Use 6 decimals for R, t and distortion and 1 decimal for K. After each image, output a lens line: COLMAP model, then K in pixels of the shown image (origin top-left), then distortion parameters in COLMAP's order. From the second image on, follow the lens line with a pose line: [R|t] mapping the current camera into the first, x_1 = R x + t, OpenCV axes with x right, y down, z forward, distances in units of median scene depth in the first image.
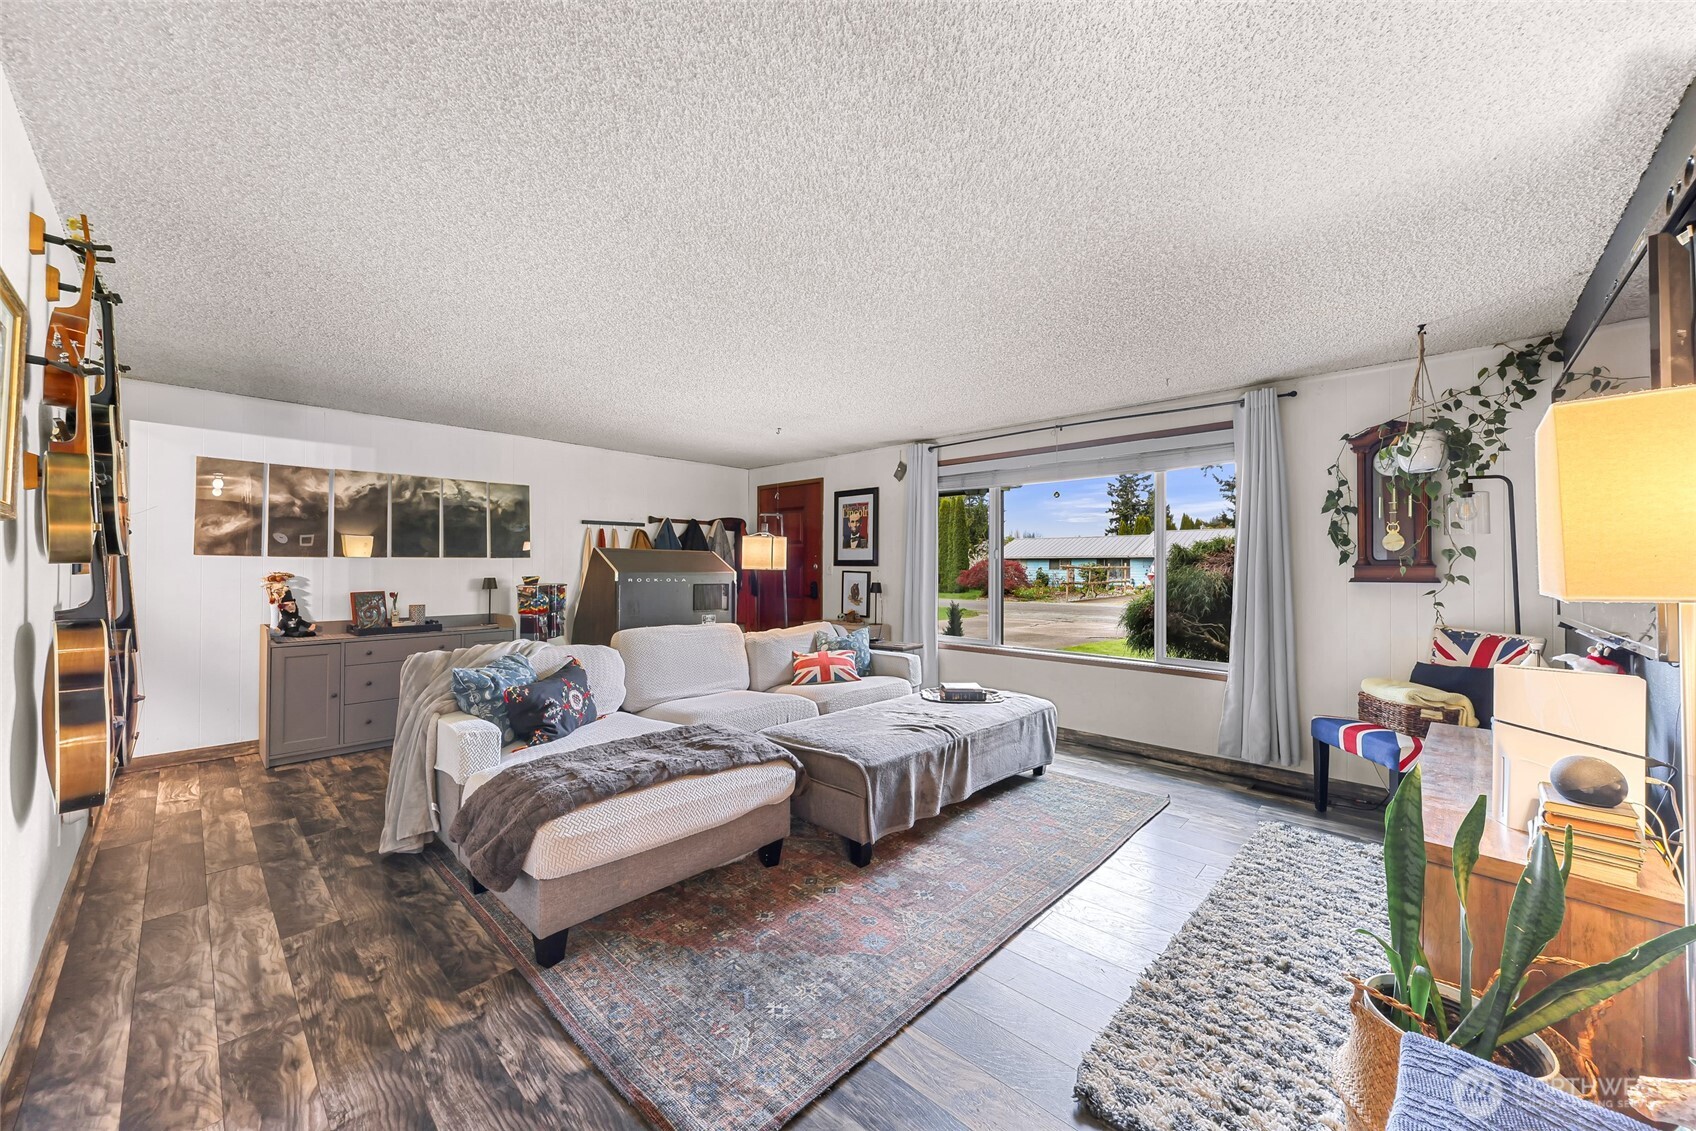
lens RADIAL K [[618.6, 0, 848.0], [0, 618.6, 565.5], [0, 0, 1]] dist [-0.000489, -0.000010]
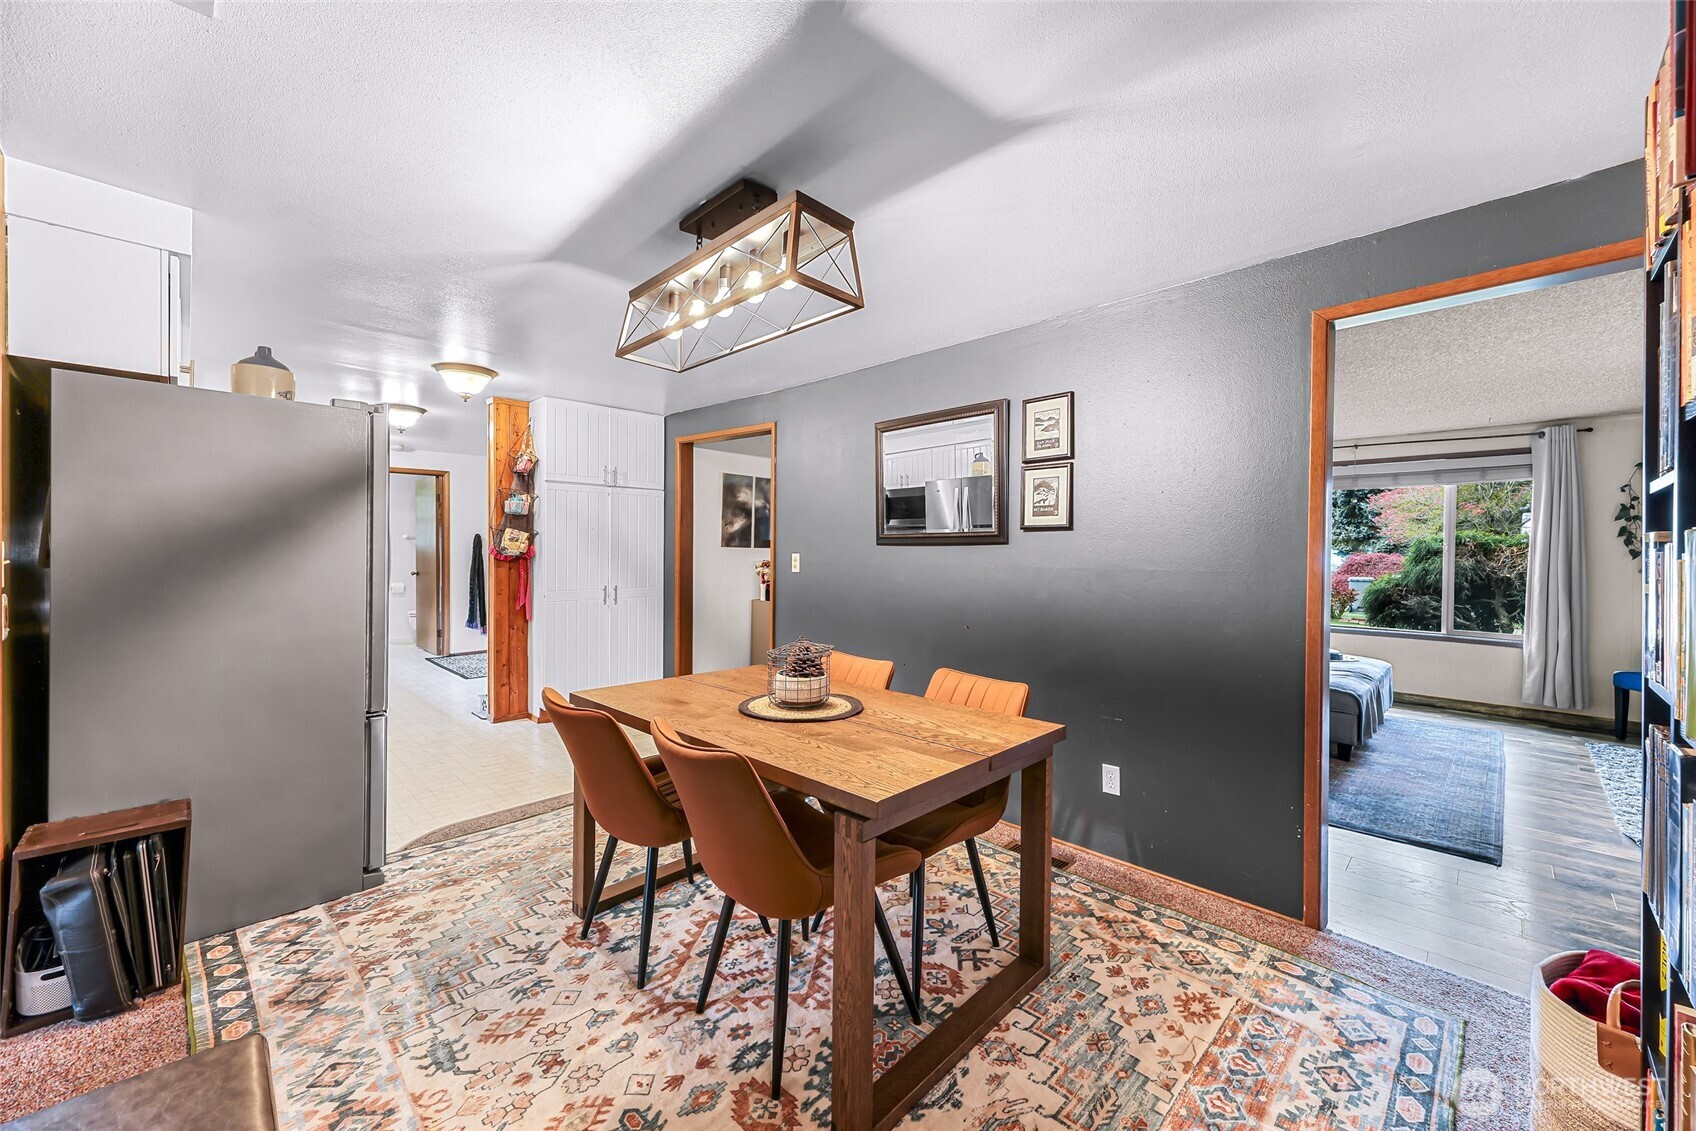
lens RADIAL K [[647.7, 0, 845.7], [0, 647.7, 552.4], [0, 0, 1]] dist [0.000394, -0.000245]
pose [[0.999651, 0.004066, -0.026085, -0.714066], [-0.003875, 0.999965, 0.007380, -0.016022], [0.026114, -0.007276, 0.999632, -0.368927]]
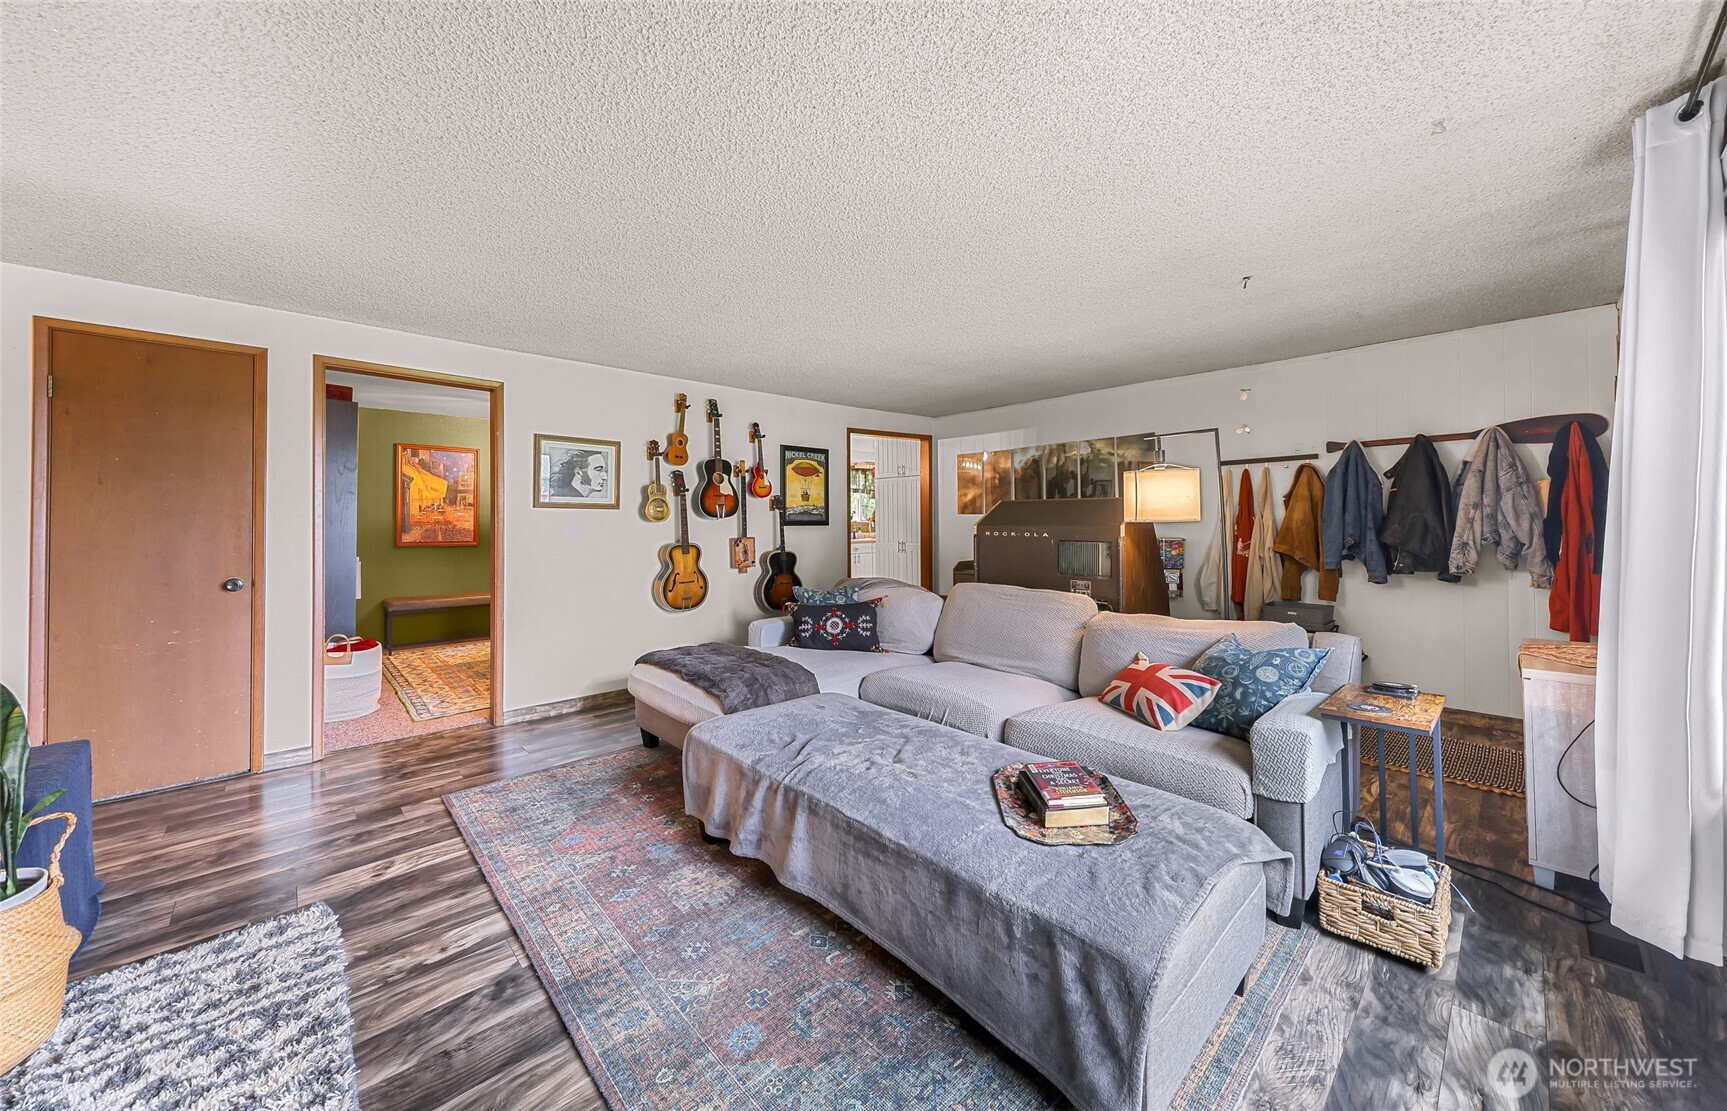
lens RADIAL K [[629.6, 0, 858.7], [0, 629.6, 522.1], [0, 0, 1]] dist [0.001854, 0.000095]
pose [[-0.067350, -0.004234, -0.997720, 0.593221], [0.007225, 0.999963, -0.004731, 0.008394], [0.997703, -0.007527, -0.067317, 0.805184]]
